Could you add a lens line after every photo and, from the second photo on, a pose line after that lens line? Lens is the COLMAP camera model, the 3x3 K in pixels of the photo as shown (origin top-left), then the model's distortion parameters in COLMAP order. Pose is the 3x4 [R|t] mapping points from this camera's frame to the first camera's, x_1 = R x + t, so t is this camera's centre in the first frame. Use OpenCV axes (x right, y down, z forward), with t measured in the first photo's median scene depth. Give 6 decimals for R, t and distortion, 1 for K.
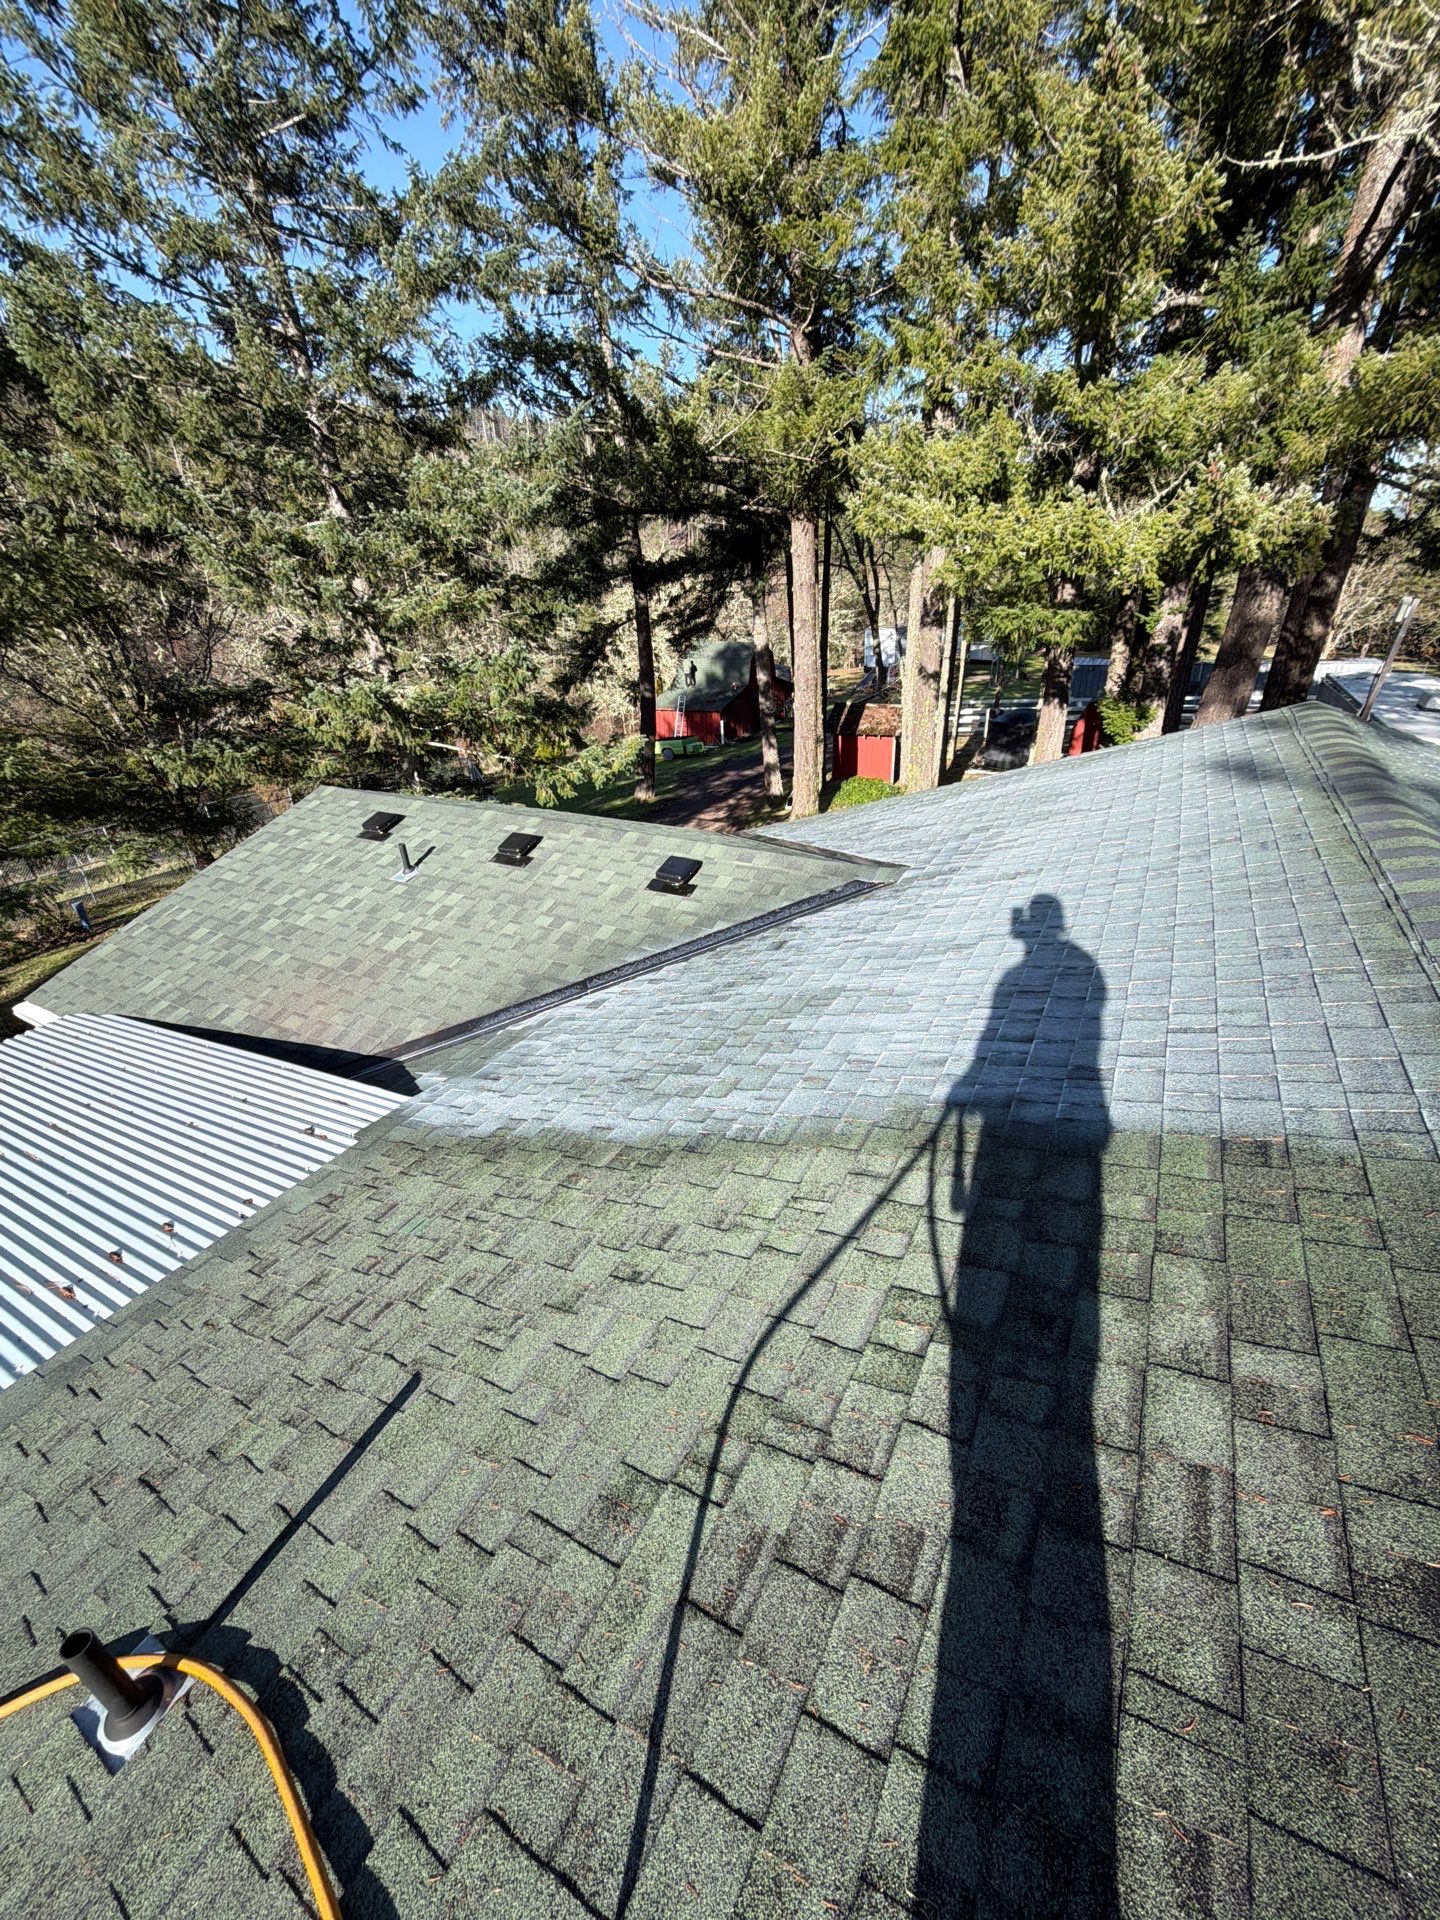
lens RADIAL K [[759.2, 0, 722.9], [0, 759.2, 963.1], [0, 0, 1]] dist [-0.001086, 0.000378]
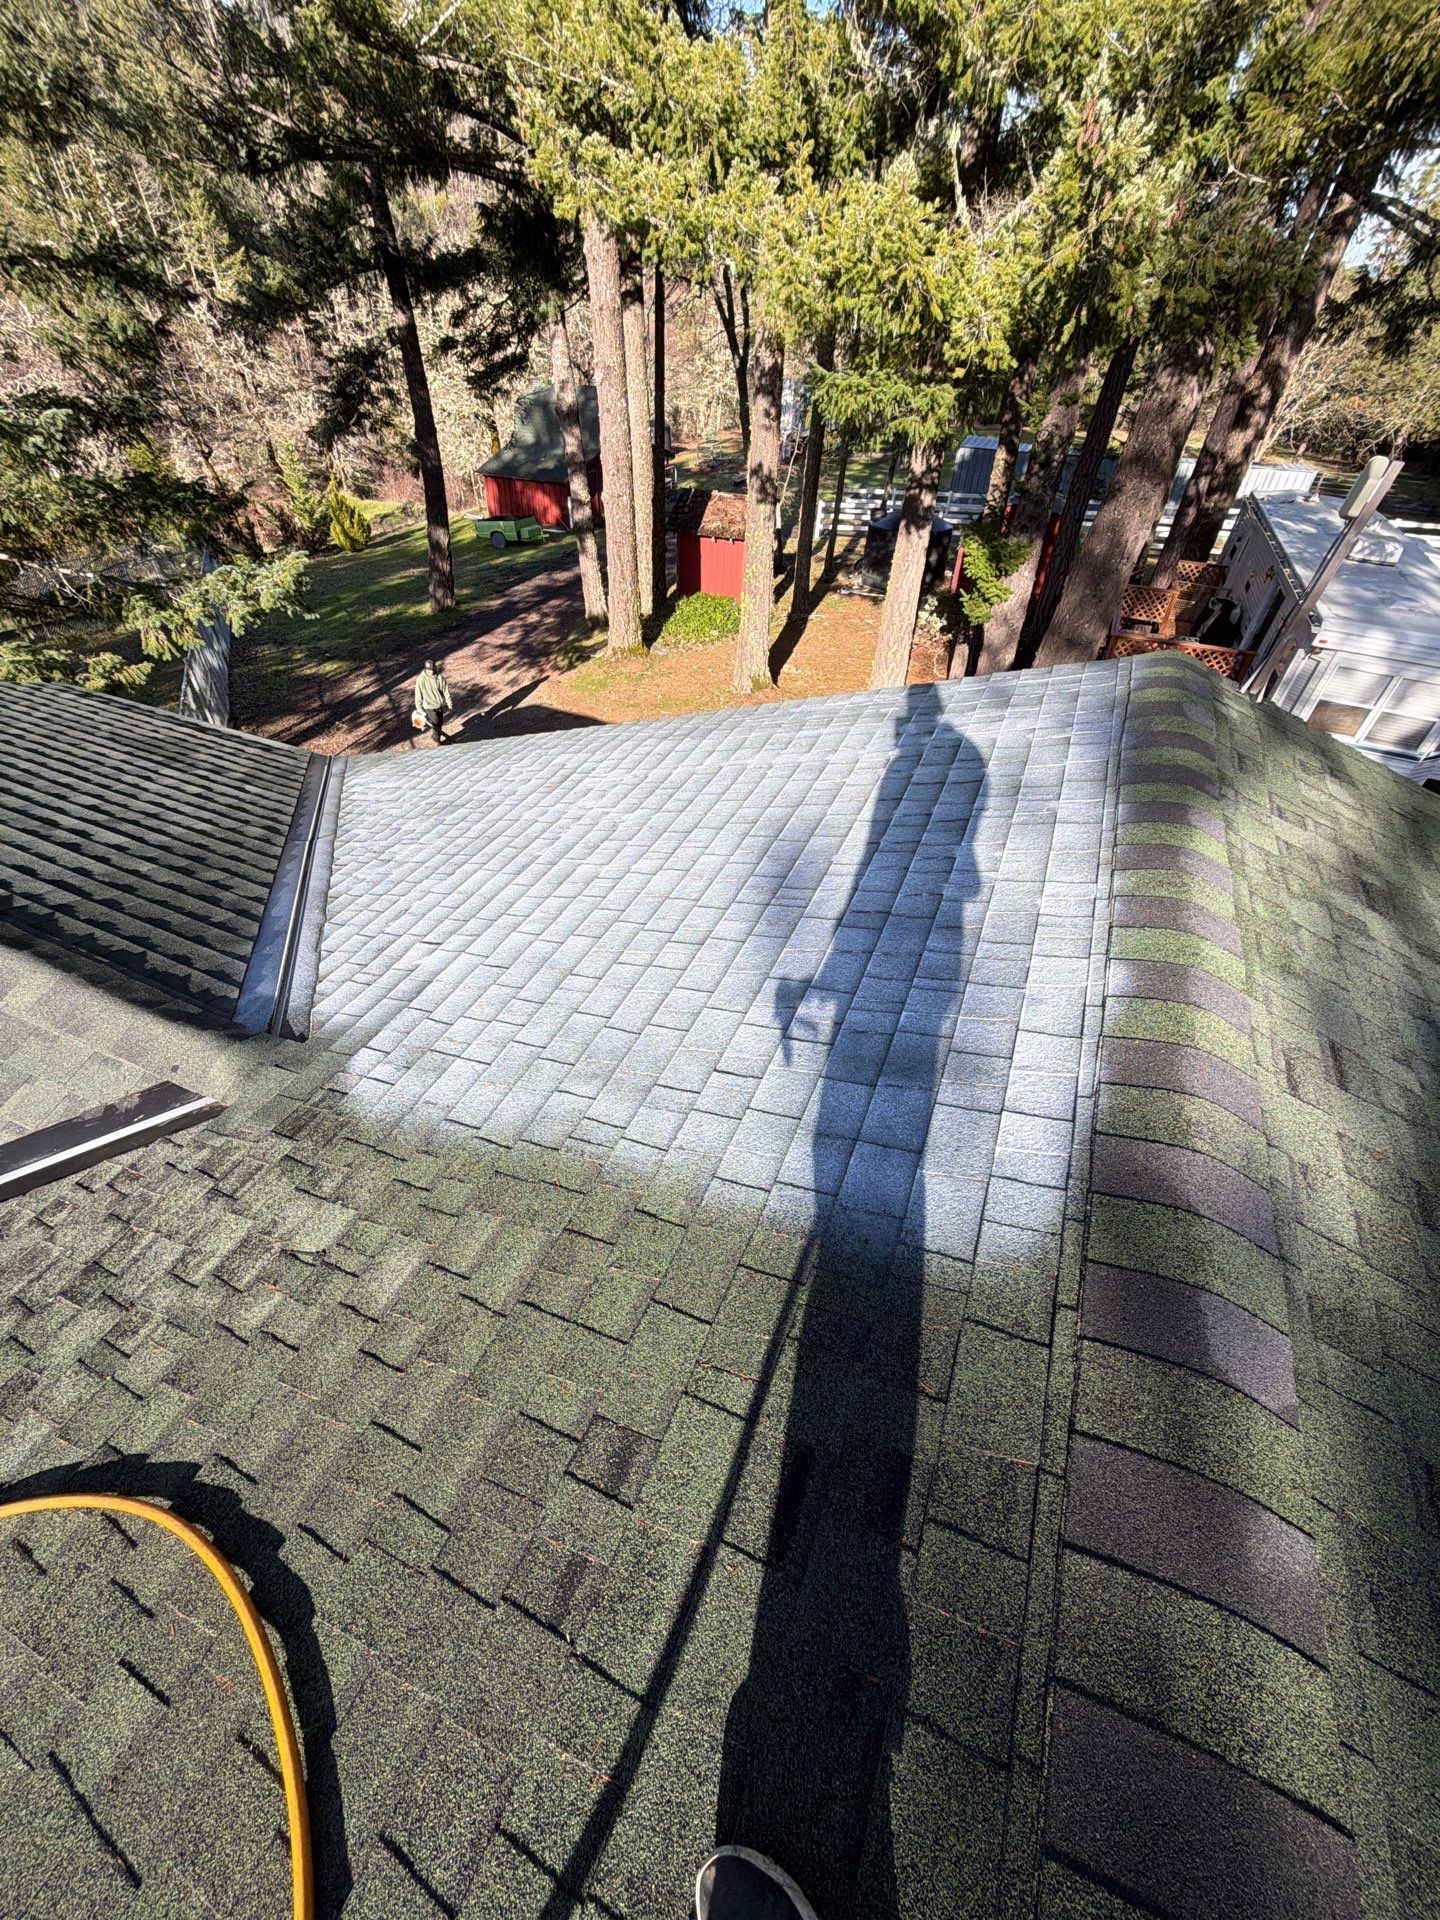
lens RADIAL K [[759.2, 0, 714.9], [0, 759.2, 961.7], [0, 0, 1]] dist [-0.001086, 0.000378]
pose [[0.993609, -0.005243, 0.112758, 0.184449], [-0.023060, 0.968425, 0.248236, -0.122773], [-0.110499, -0.249250, 0.962115, 0.218581]]
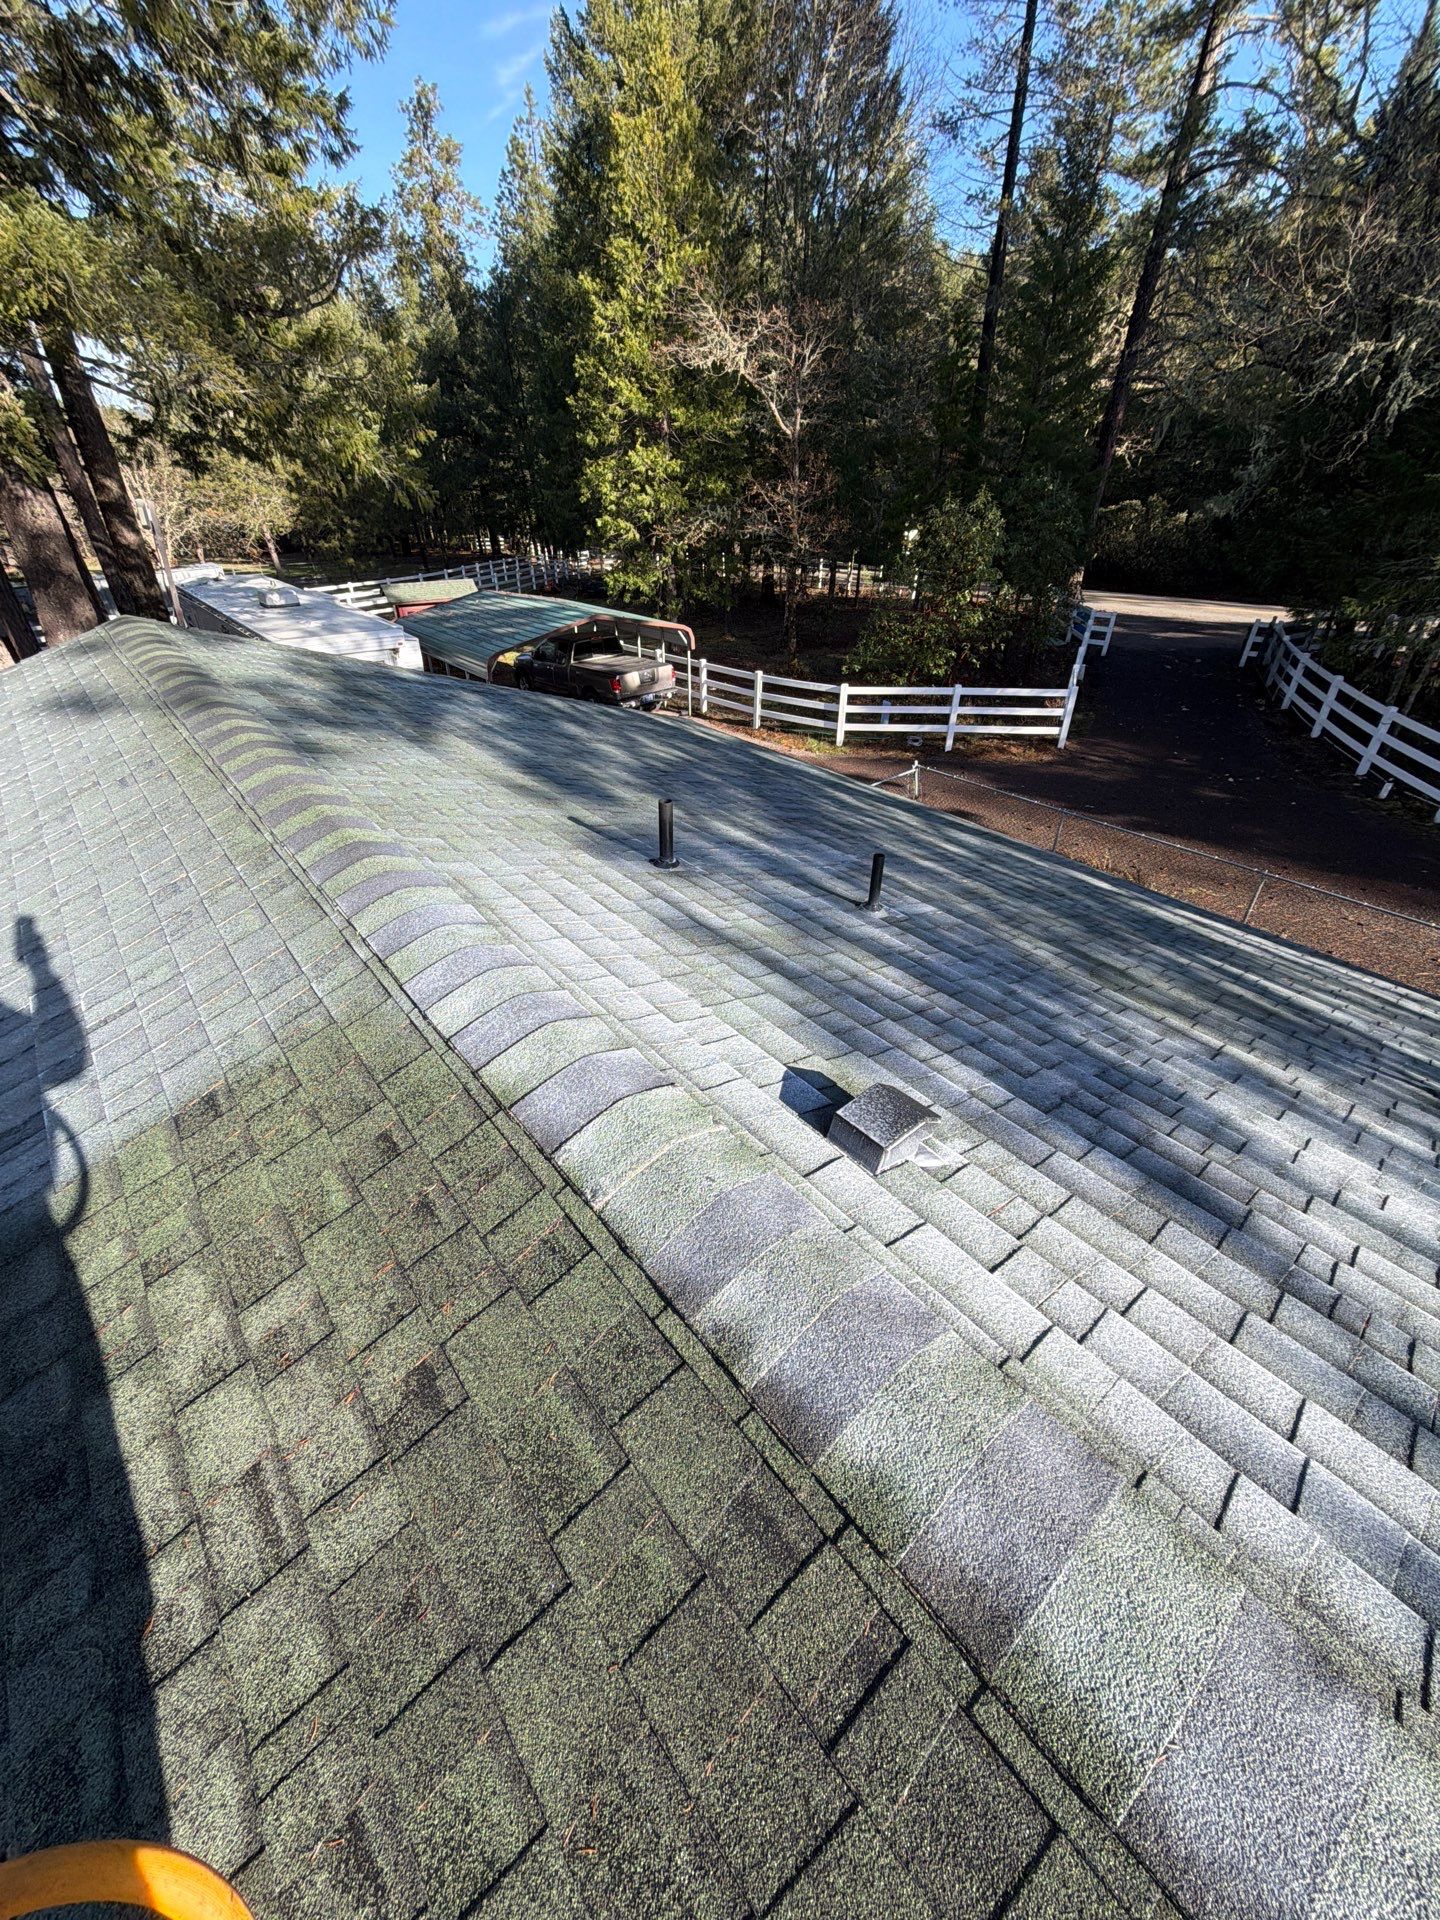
lens RADIAL K [[759.2, 0, 718.3], [0, 759.2, 962.1], [0, 0, 1]] dist [-0.001086, 0.000378]
pose [[0.362386, -0.492335, 0.791380, 0.037505], [0.414975, 0.845520, 0.335993, 0.005519], [-0.834549, 0.206644, 0.510711, -0.008251]]
